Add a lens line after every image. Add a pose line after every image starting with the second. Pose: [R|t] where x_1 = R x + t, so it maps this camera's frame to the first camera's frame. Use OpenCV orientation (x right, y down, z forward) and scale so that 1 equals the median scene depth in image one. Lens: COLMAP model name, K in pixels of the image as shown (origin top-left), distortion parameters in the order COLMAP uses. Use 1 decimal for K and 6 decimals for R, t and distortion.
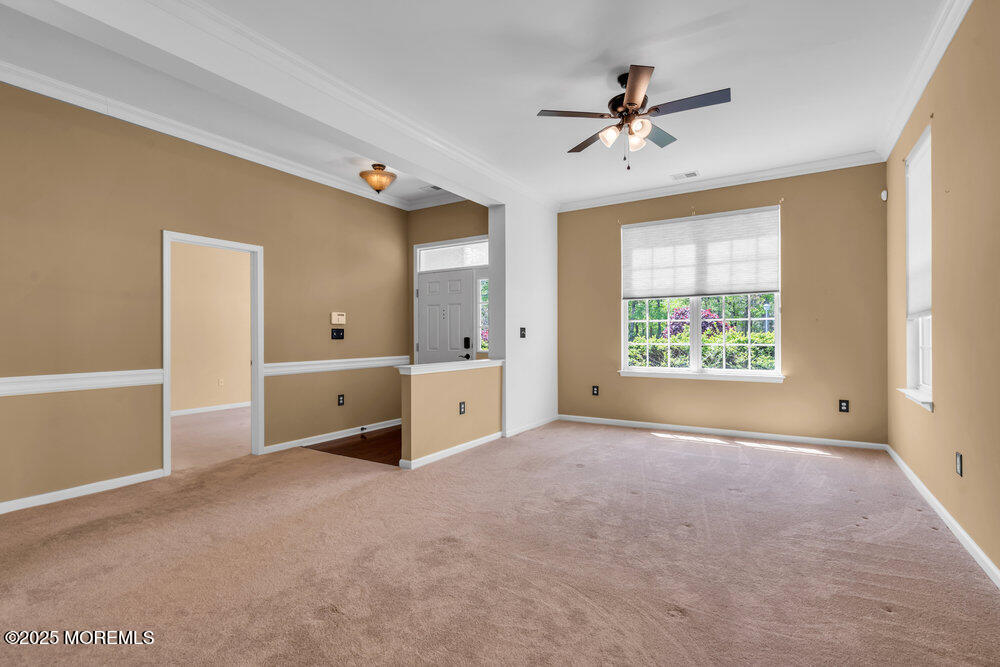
lens RADIAL K [[462.2, 0, 500.0], [0, 462.2, 333.5], [0, 0, 1]] dist [0.001347, 0.000350]
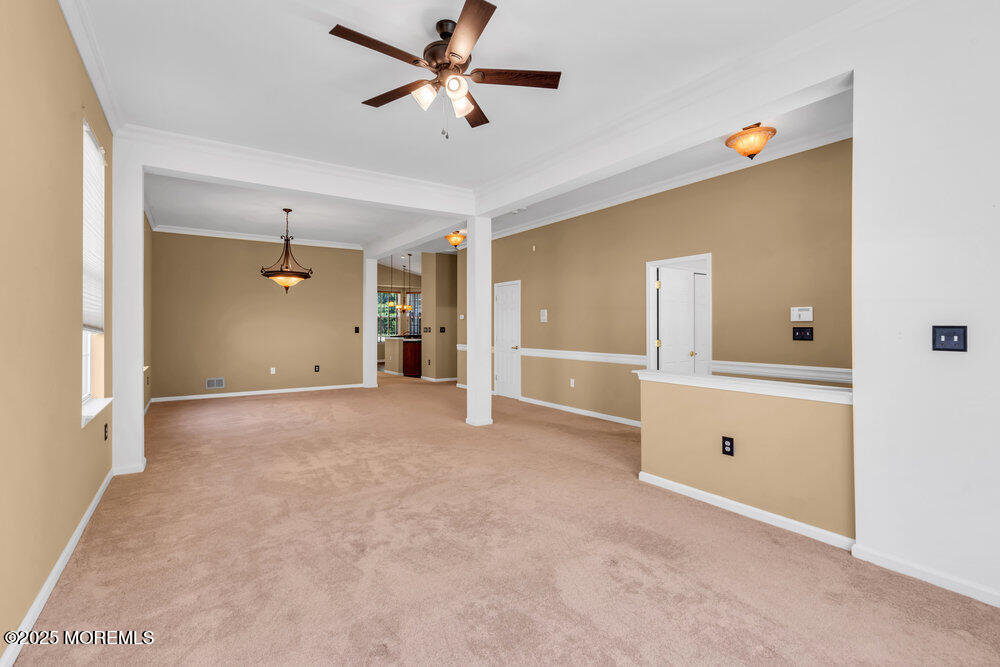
lens RADIAL K [[472.1, 0, 495.9], [0, 472.1, 322.6], [0, 0, 1]] dist [0.000733, 0.000181]
pose [[-0.415455, -0.003303, -0.909608, 0.585928], [0.004771, 0.999972, -0.005811, -0.015561], [0.909601, -0.006754, -0.415428, 0.824546]]
